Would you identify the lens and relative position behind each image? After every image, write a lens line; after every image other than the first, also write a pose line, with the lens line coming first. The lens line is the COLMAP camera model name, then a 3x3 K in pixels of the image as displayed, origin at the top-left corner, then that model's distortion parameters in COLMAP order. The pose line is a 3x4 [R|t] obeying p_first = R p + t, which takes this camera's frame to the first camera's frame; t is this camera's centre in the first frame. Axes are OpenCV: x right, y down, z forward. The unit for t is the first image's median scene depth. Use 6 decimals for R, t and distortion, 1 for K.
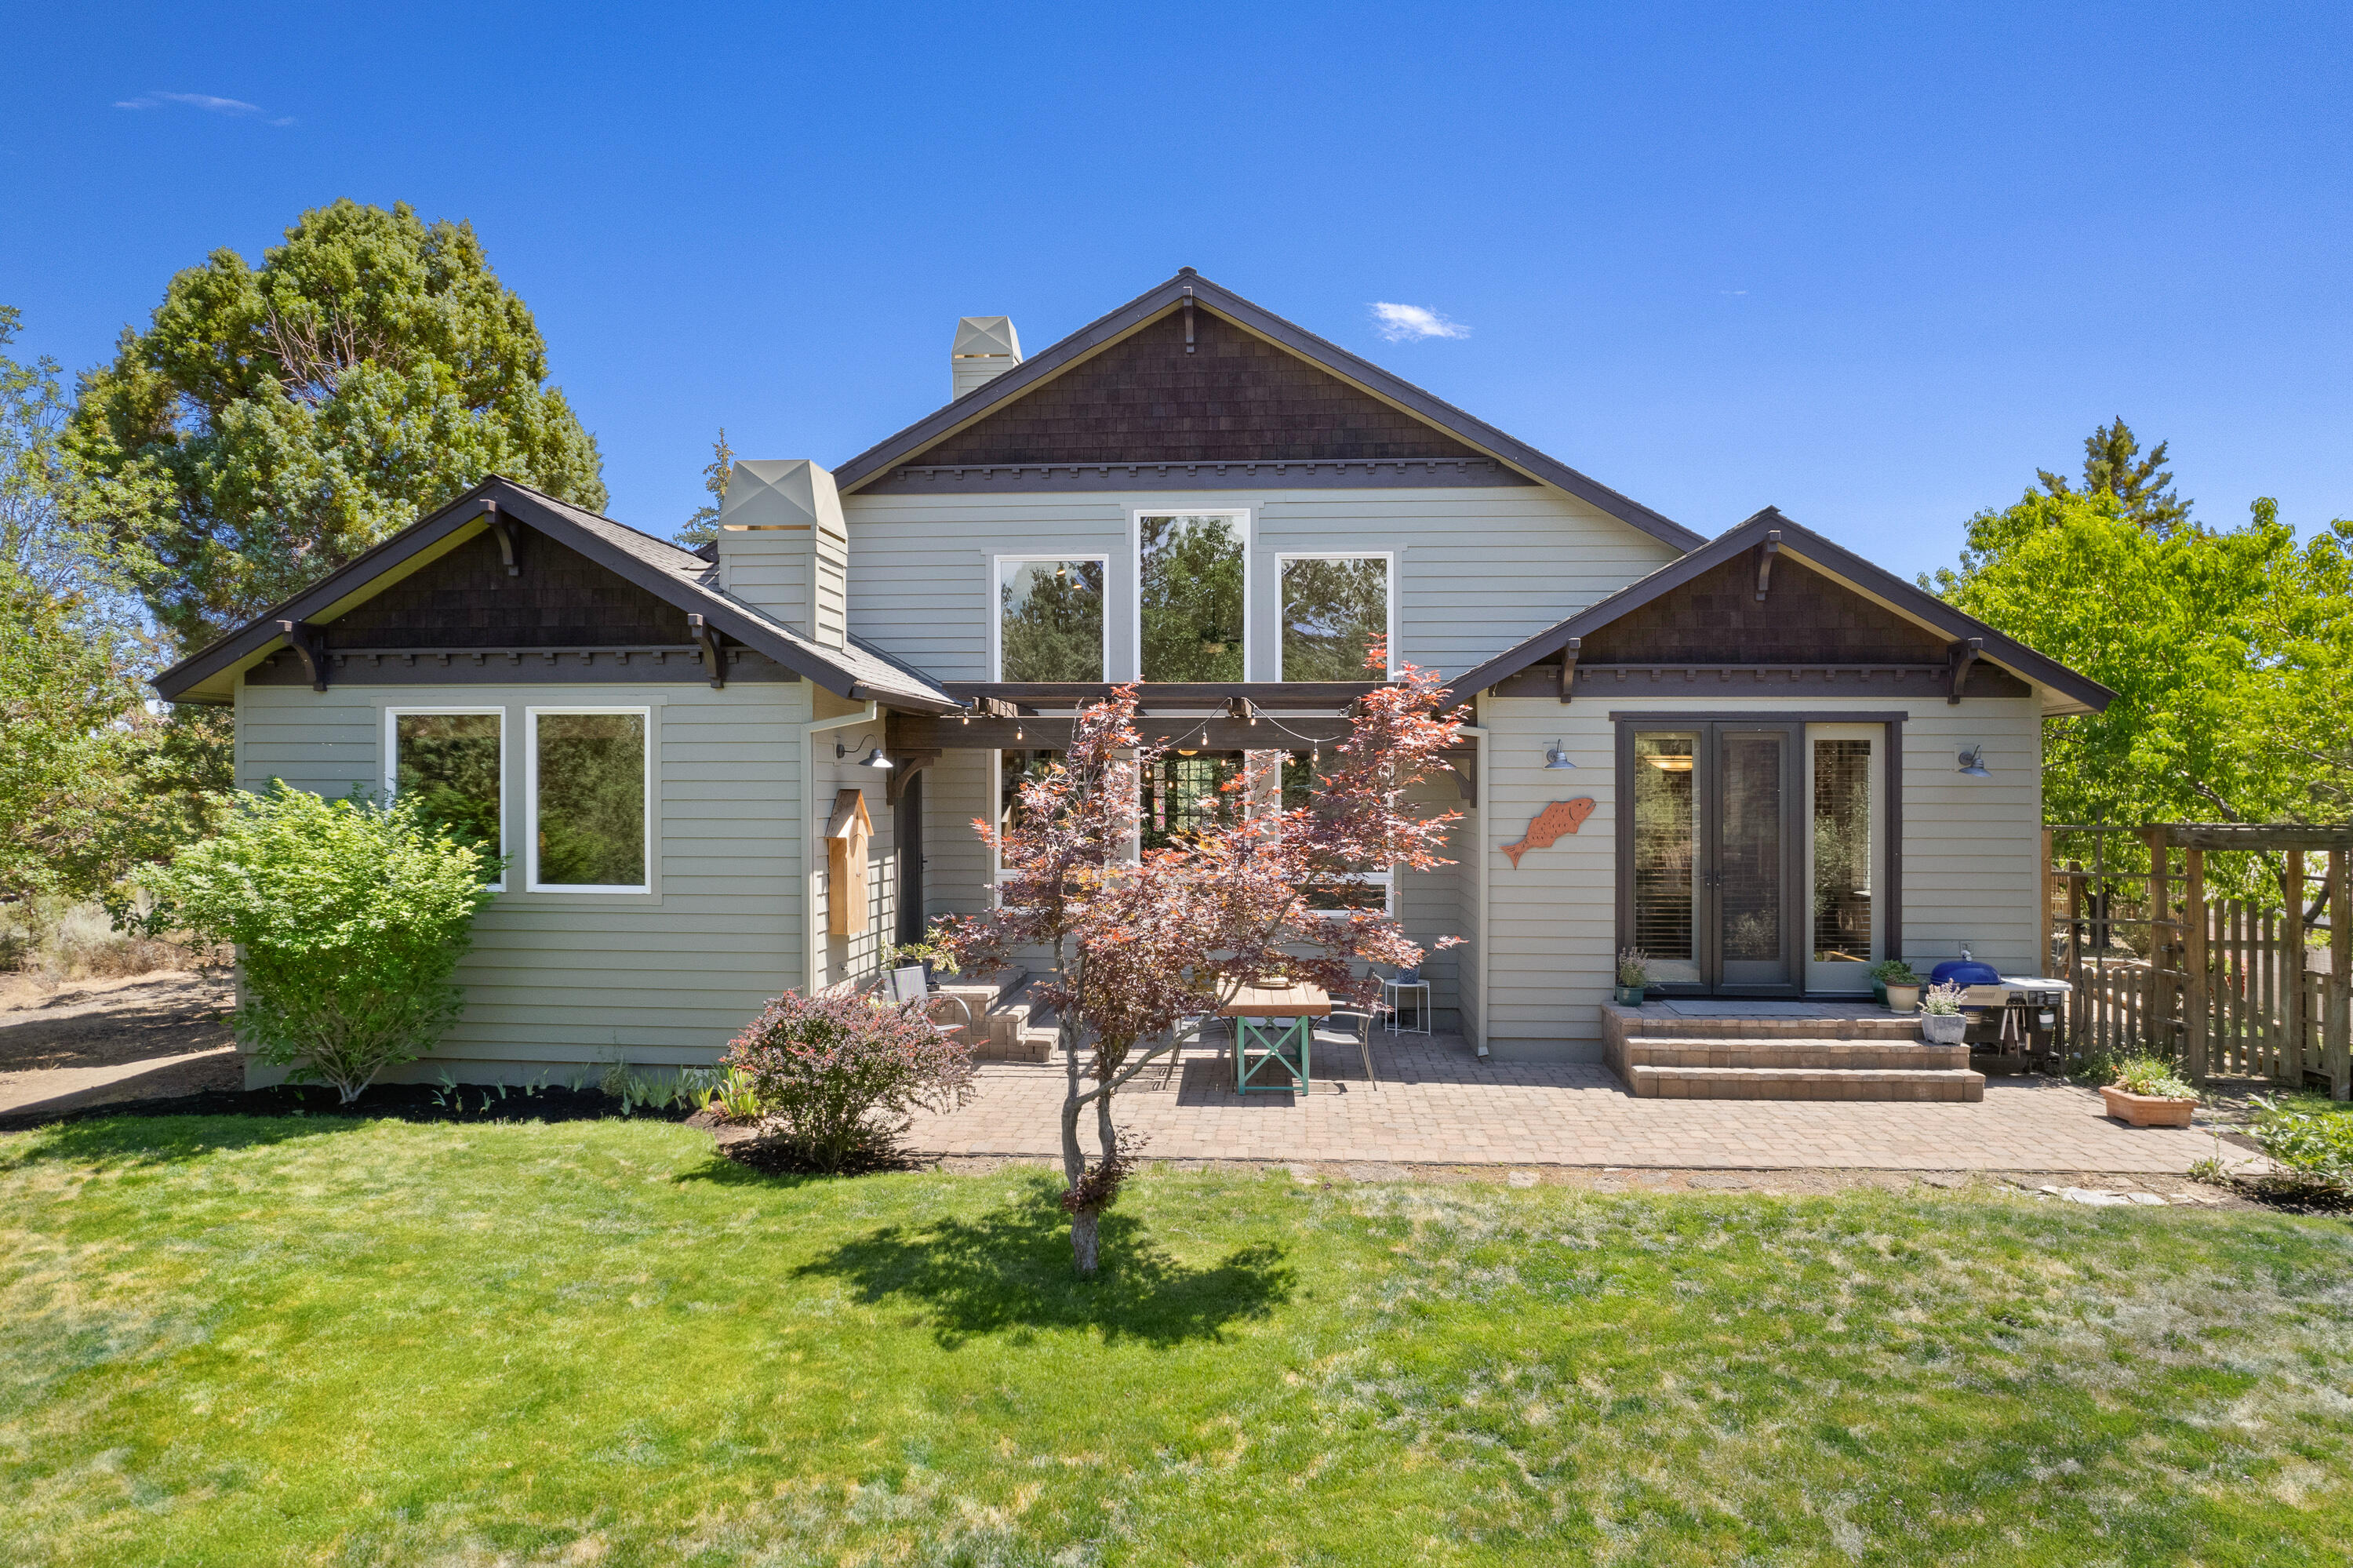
lens RADIAL K [[1458.8, 0, 1176.5], [0, 1458.8, 784.0], [0, 0, 1]] dist [-0.058034, 0.052067]
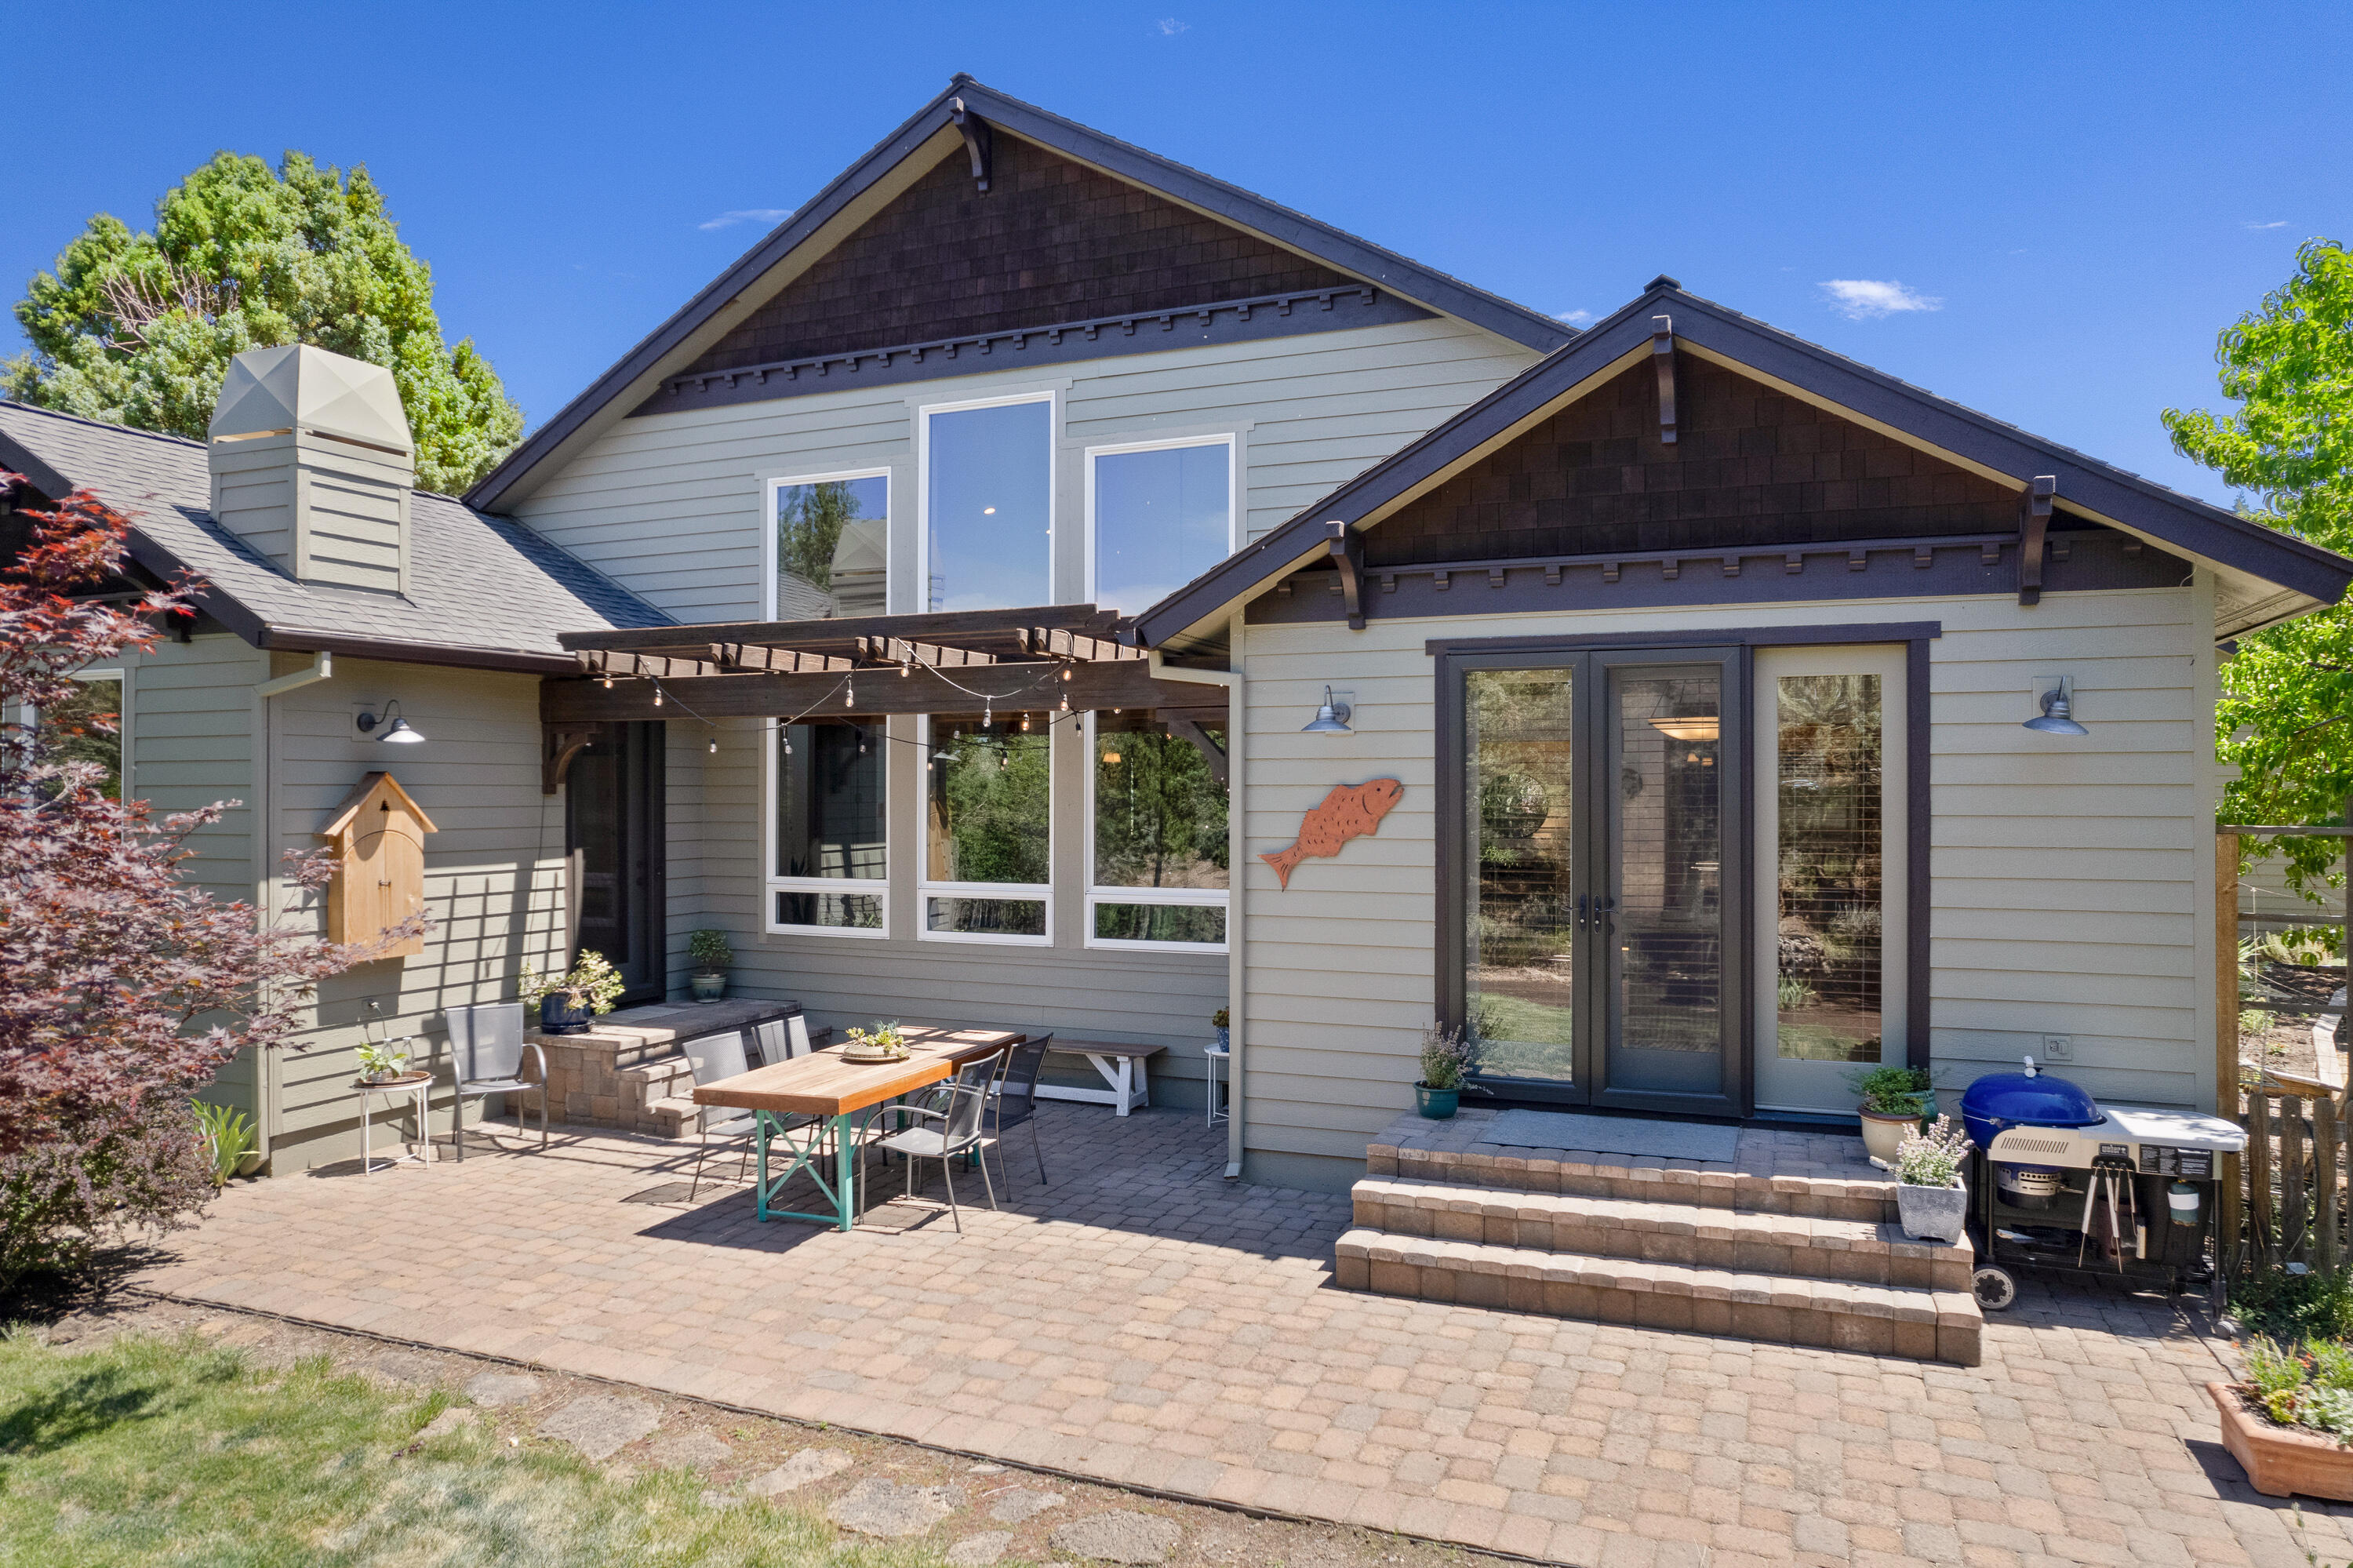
lens RADIAL K [[1458.8, 0, 1176.5], [0, 1458.8, 784.0], [0, 0, 1]] dist [-0.058034, 0.052067]
pose [[0.957308, -0.004238, -0.289040, 0.376115], [0.004248, 0.999991, -0.000590, 0.011762], [0.289040, -0.000663, 0.957317, 0.371255]]
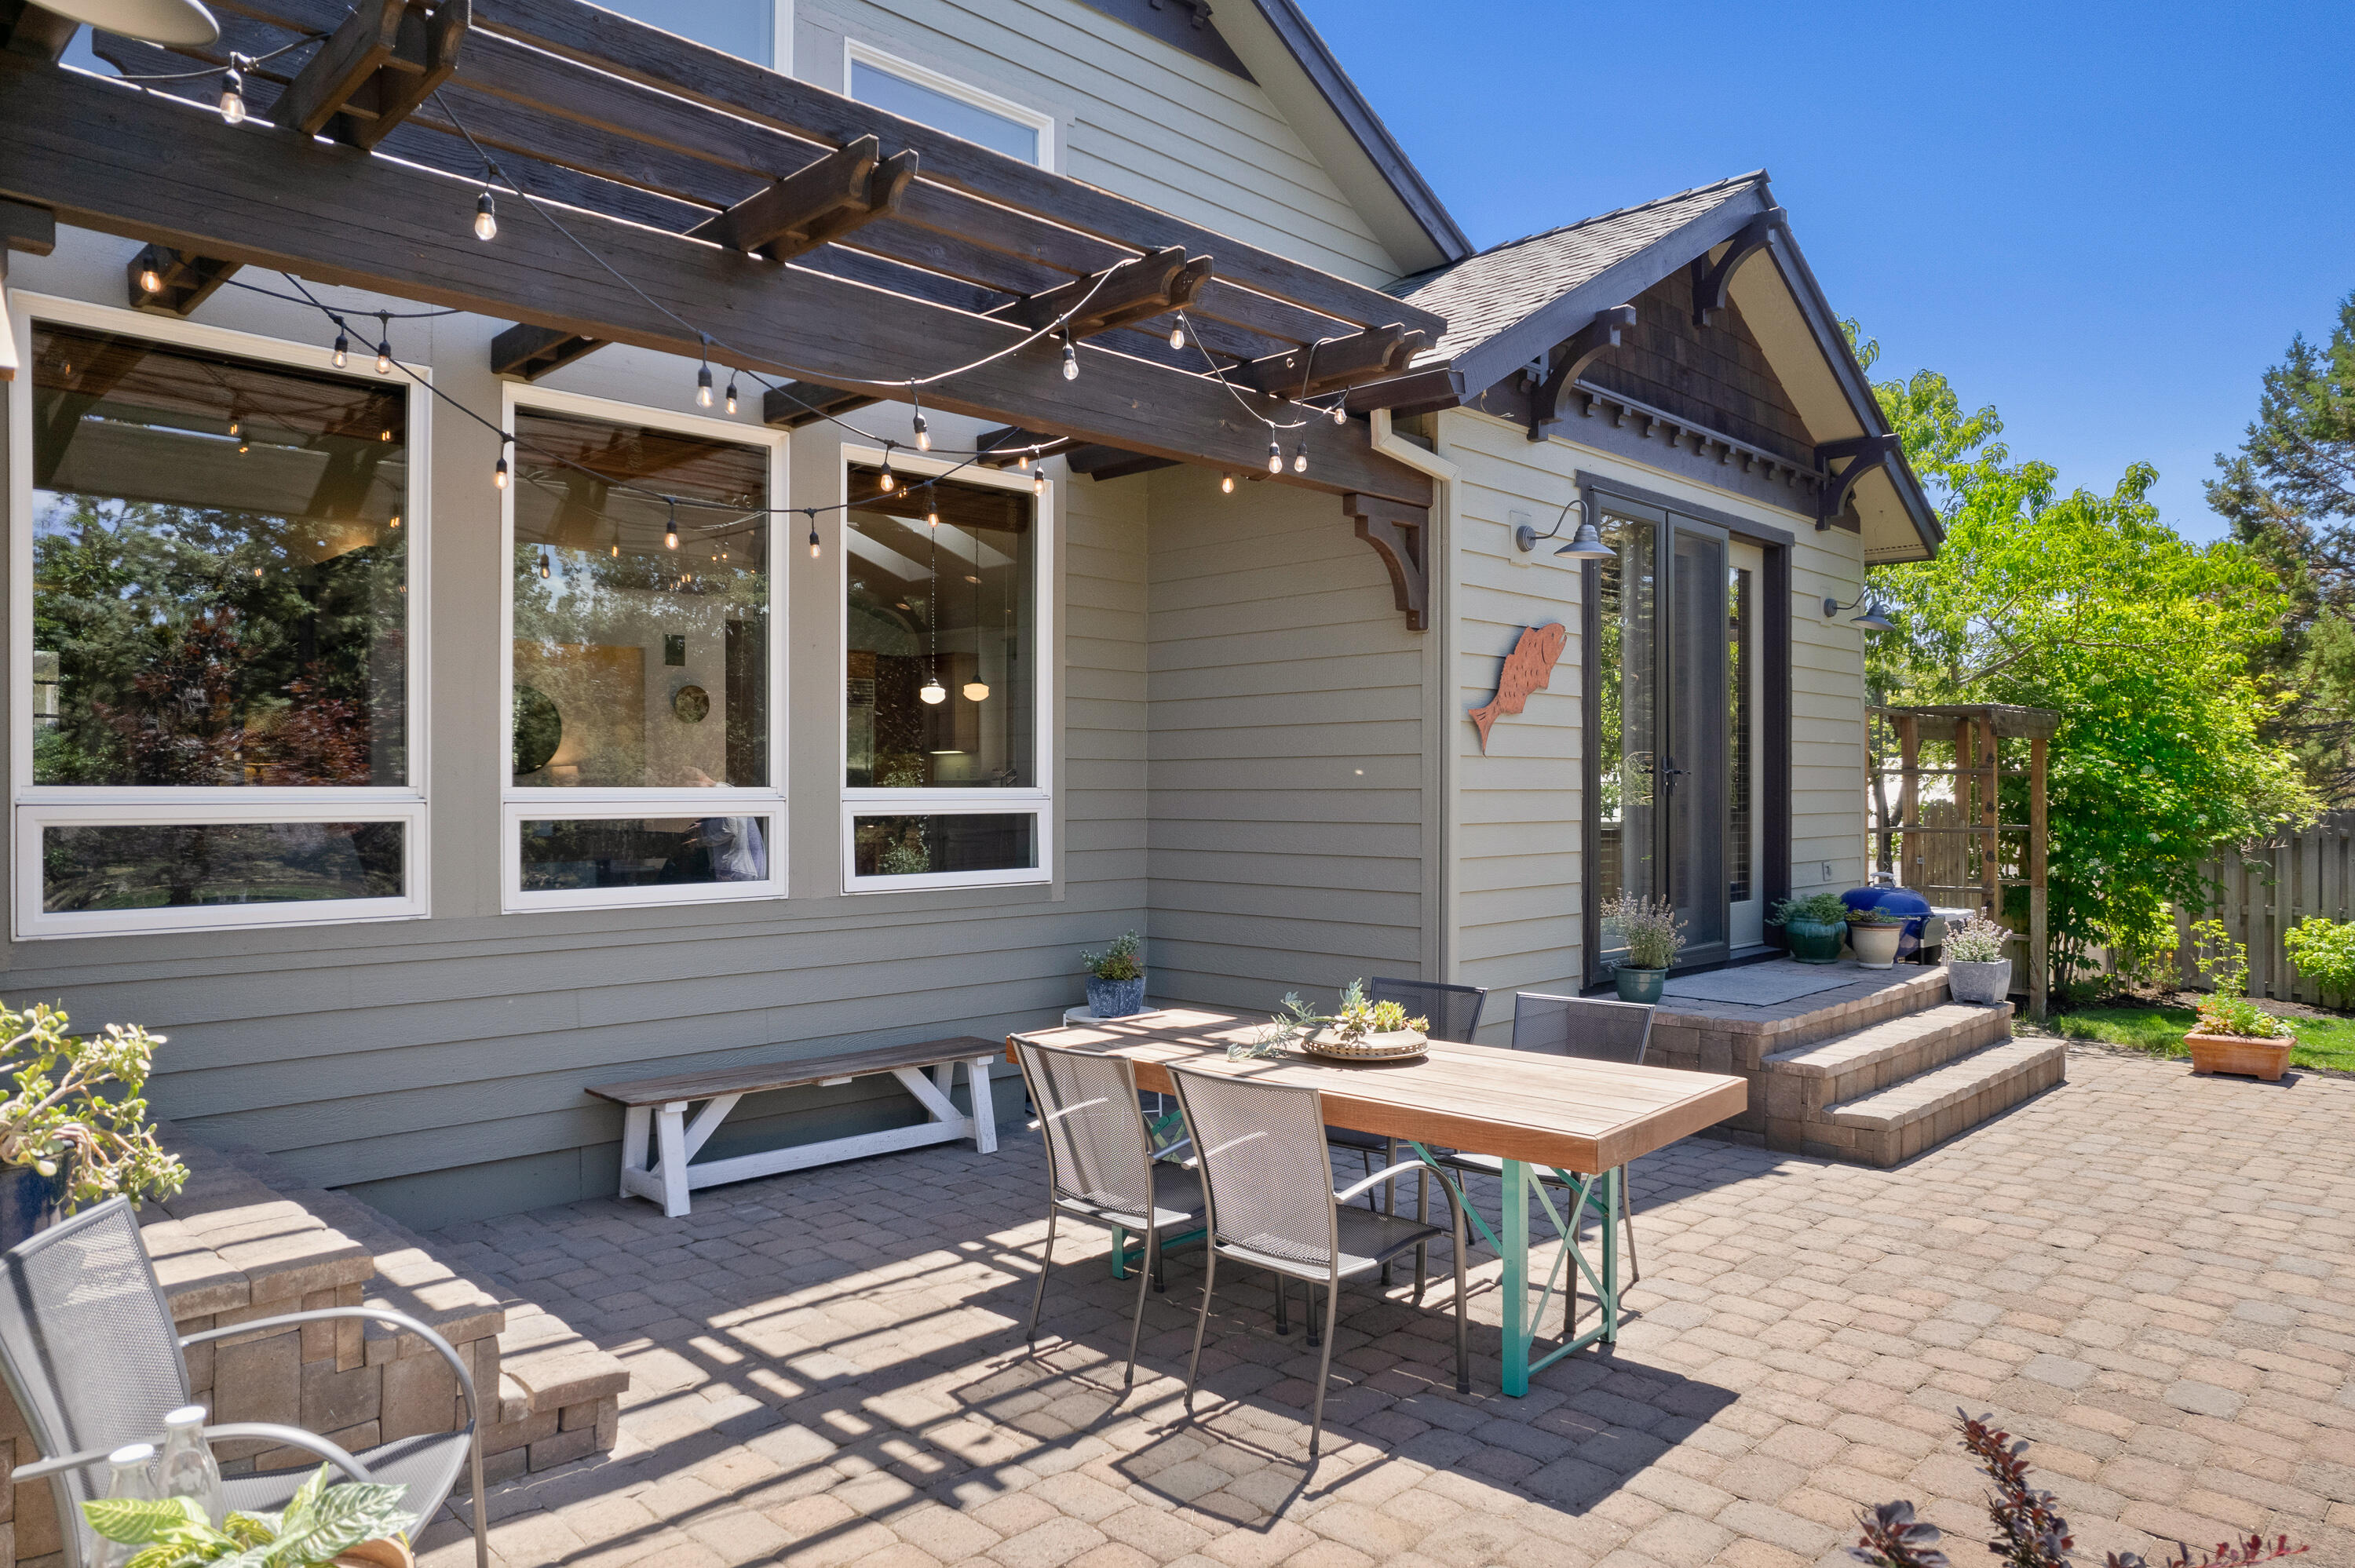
lens RADIAL K [[1491.6, 0, 1177.5], [0, 1491.6, 784.0], [0, 0, 1]] dist [-0.029592, 0.000595]
pose [[0.653008, -0.000526, 0.757351, -0.225208], [0.000617, 1.000000, 0.000162, 0.068487], [-0.757351, 0.000361, 0.653008, 0.748021]]
